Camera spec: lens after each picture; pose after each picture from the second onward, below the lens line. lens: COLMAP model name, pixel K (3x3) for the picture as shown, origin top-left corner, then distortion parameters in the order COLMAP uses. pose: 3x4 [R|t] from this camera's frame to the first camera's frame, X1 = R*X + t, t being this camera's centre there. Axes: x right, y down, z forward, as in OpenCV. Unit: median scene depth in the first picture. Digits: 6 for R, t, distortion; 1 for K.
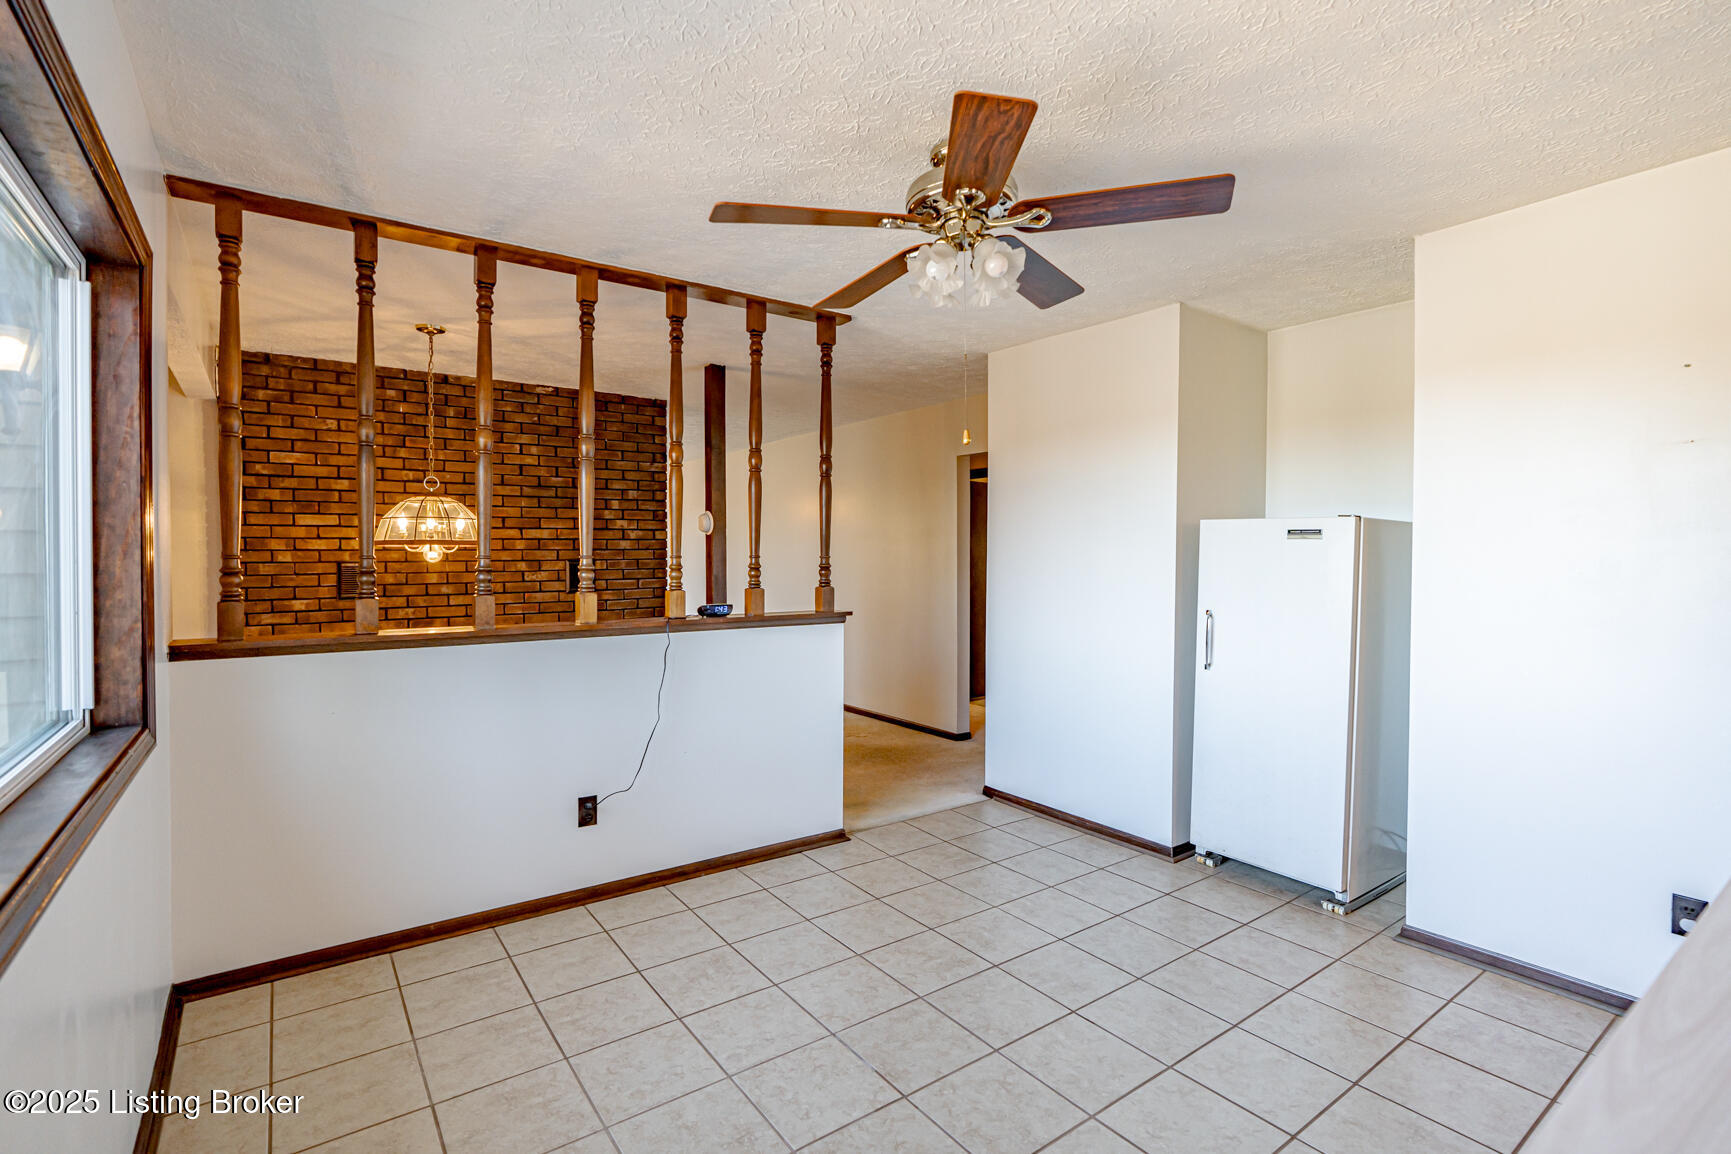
lens RADIAL K [[772.9, 0, 871.8], [0, 772.9, 570.4], [0, 0, 1]] dist [-0.020627, 0.008164]
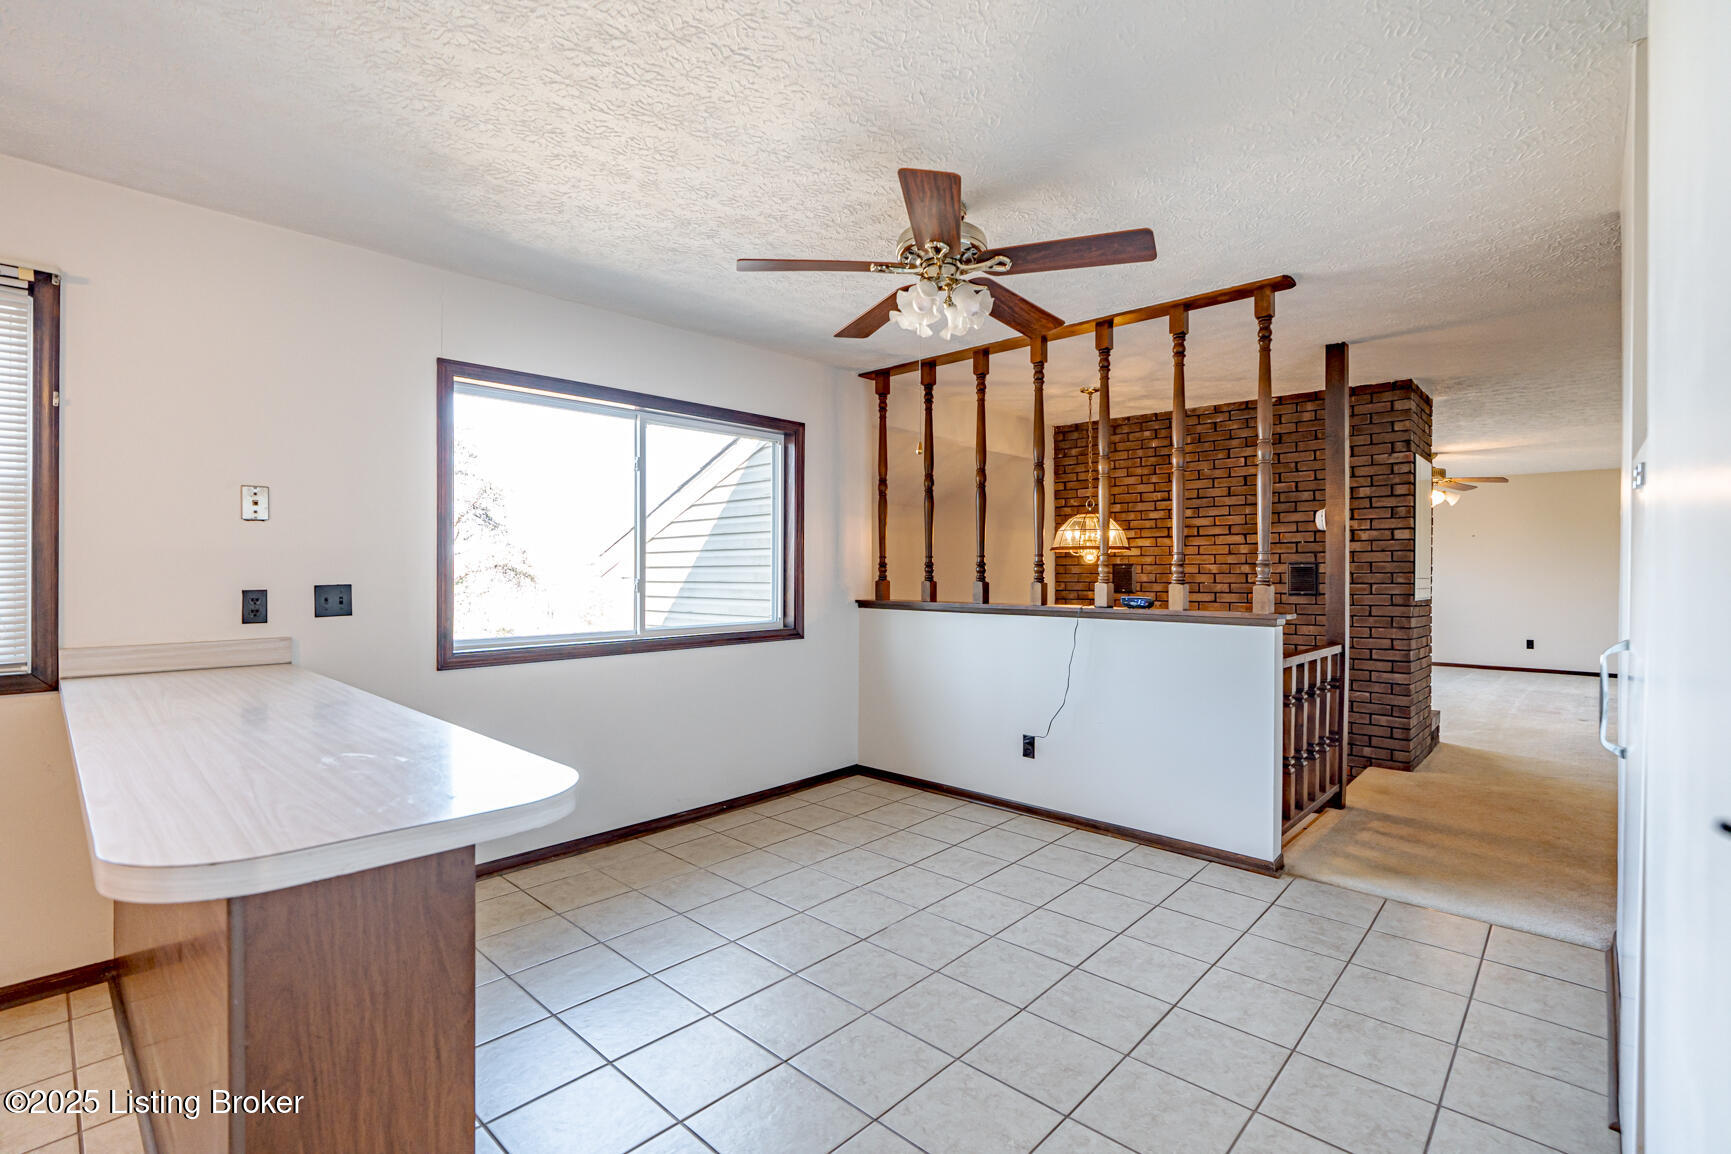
lens RADIAL K [[772.9, 0, 871.8], [0, 772.9, 570.4], [0, 0, 1]] dist [-0.020627, 0.008164]
pose [[0.221148, 0.001441, -0.975239, 0.568118], [-0.020043, 0.999794, -0.003068, 0.012380], [0.975034, 0.020225, 0.221131, 0.285540]]
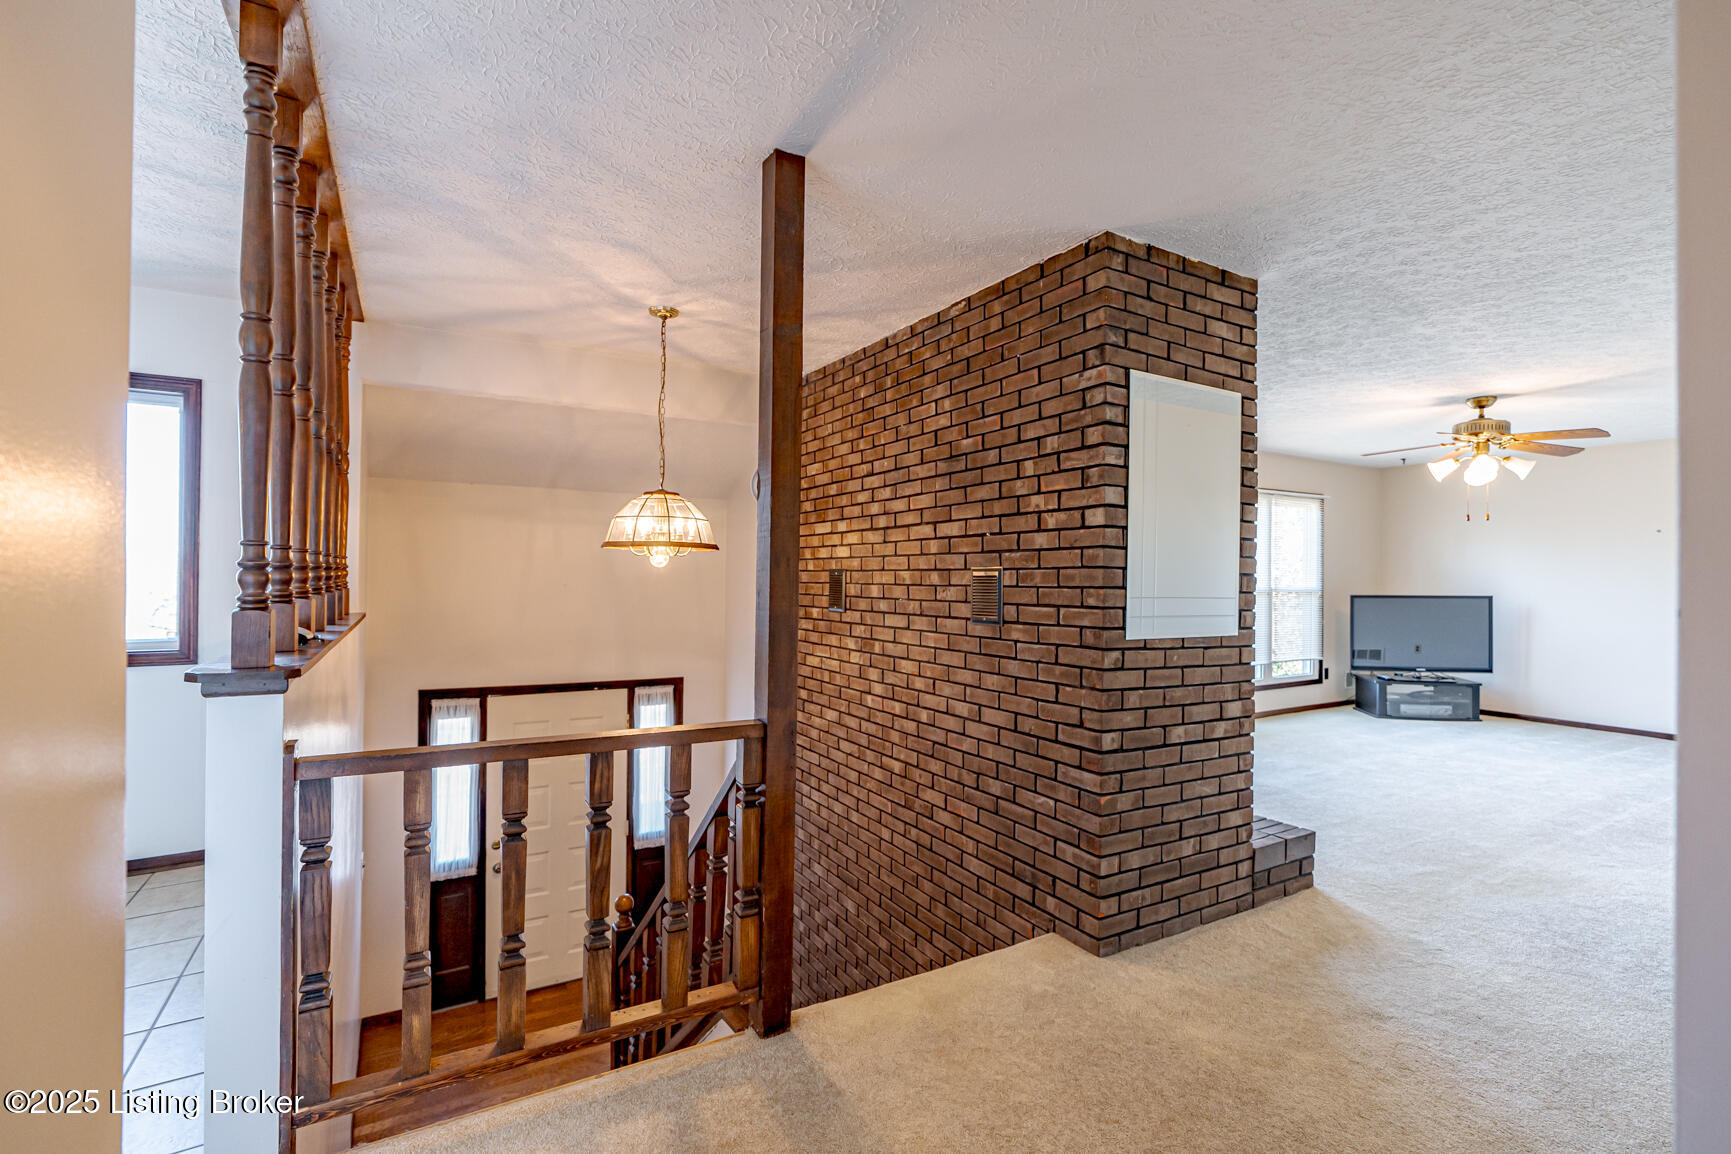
lens RADIAL K [[772.9, 0, 871.8], [0, 772.9, 570.4], [0, 0, 1]] dist [-0.020627, 0.008164]
pose [[-0.065417, -0.005766, -0.997841, 0.272493], [-0.029116, 0.999569, -0.003868, -0.009344], [0.997433, 0.028800, -0.065557, 1.151131]]
